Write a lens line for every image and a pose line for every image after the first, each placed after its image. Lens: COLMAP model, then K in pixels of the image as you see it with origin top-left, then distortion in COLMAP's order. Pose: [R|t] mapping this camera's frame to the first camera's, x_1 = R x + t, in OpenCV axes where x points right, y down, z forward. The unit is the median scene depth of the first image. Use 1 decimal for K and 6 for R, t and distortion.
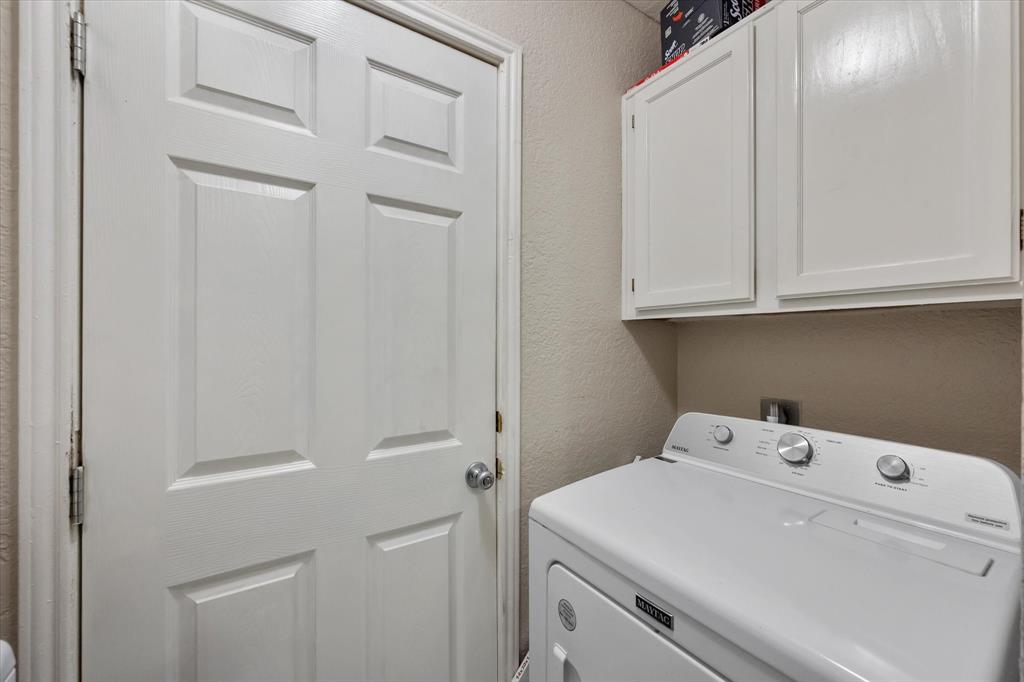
lens RADIAL K [[408.5, 0, 512.4], [0, 408.5, 338.9], [0, 0, 1]] dist [0.001477, -0.000146]
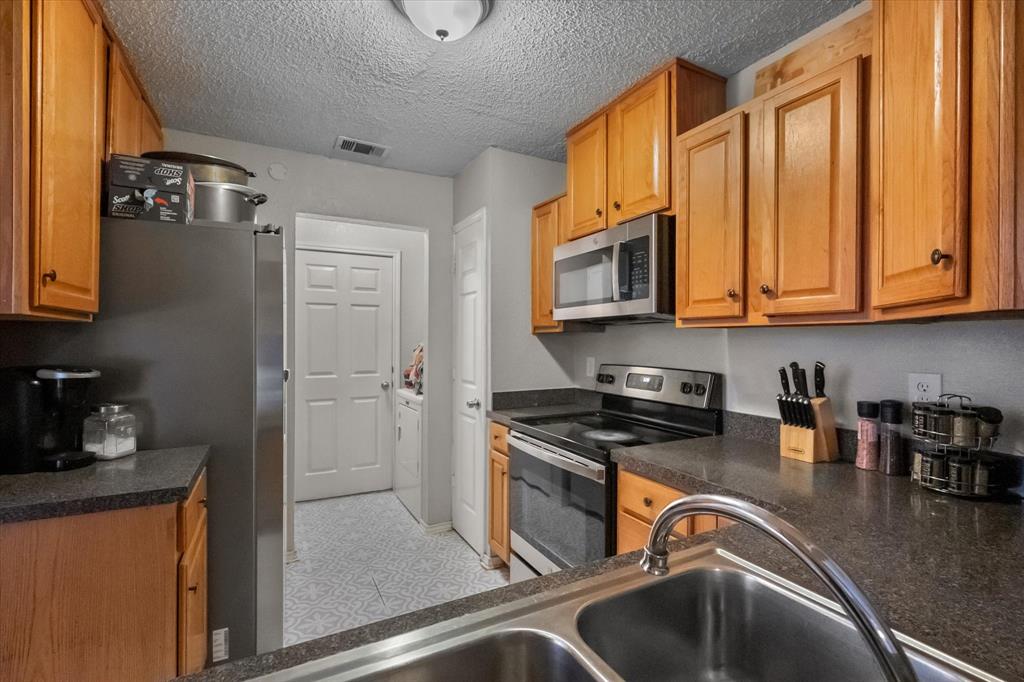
lens RADIAL K [[469.4, 0, 509.2], [0, 469.4, 343.3], [0, 0, 1]] dist [0.004252, 0.000002]
pose [[0.993855, 0.001450, -0.110679, 1.452581], [-0.001134, 0.999995, 0.002916, -0.014669], [0.110683, -0.002773, 0.993852, -2.890065]]
